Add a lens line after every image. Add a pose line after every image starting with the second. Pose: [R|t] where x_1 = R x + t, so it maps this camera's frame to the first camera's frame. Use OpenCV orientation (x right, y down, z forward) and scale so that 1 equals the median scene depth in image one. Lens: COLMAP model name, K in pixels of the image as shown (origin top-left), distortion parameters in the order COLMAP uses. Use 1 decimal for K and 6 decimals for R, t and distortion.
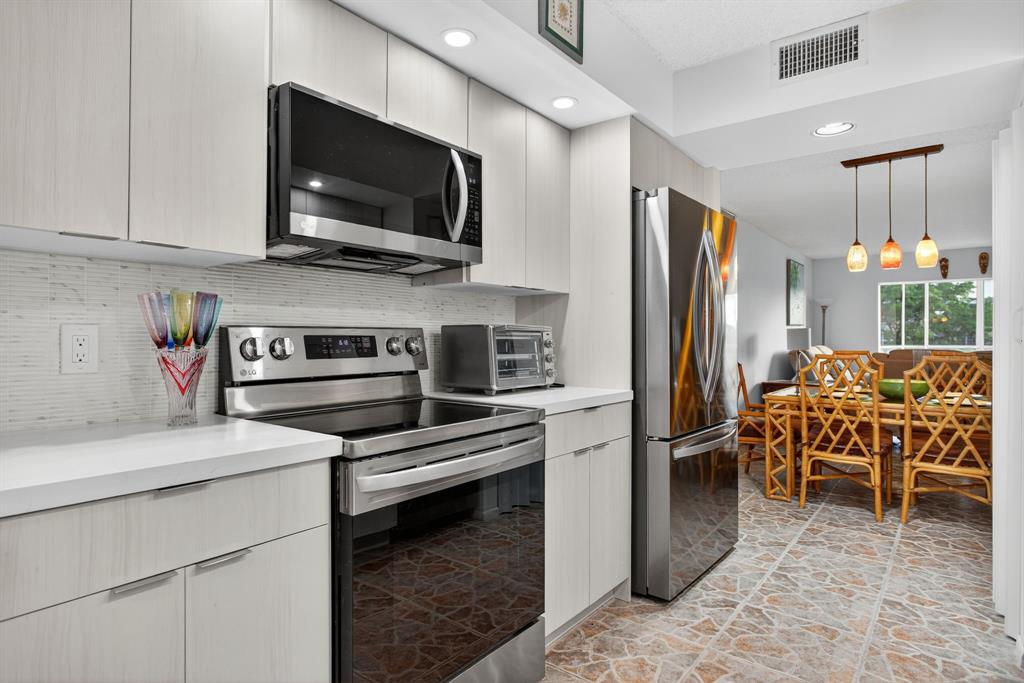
lens RADIAL K [[562.1, 0, 505.7], [0, 562.1, 341.4], [0, 0, 1]] dist [-0.004147, -0.001044]
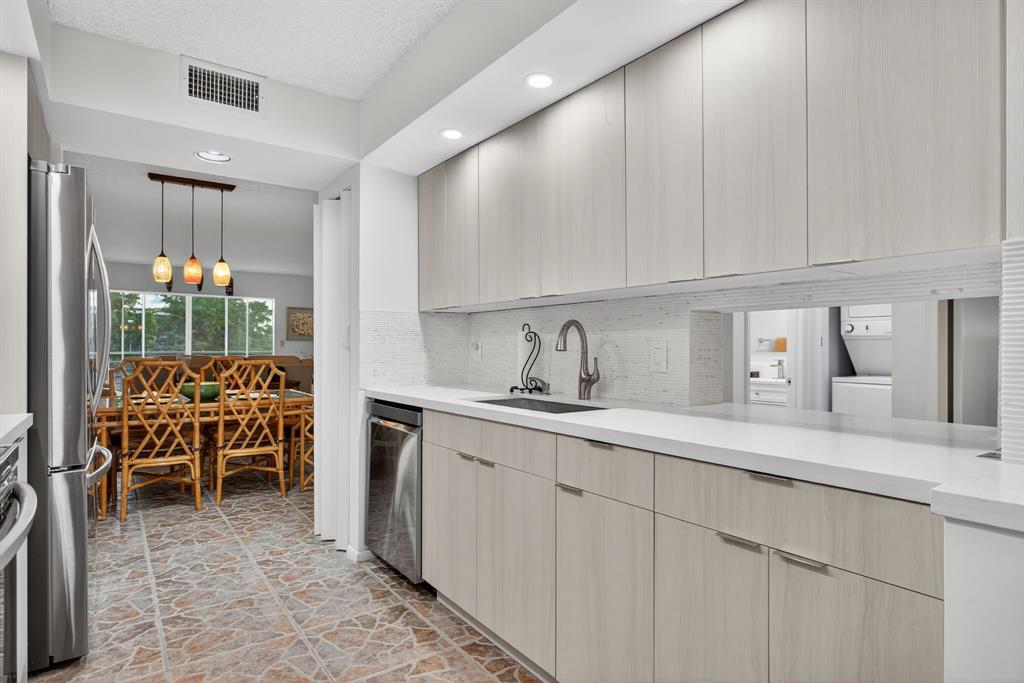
lens RADIAL K [[562.1, 0, 511.4], [0, 562.1, 349.7], [0, 0, 1]] dist [-0.004147, -0.001044]
pose [[0.260274, -0.006073, 0.965516, -0.261833], [0.002566, 0.999981, 0.005598, -0.002550], [-0.965531, 0.001021, 0.260285, 0.117224]]
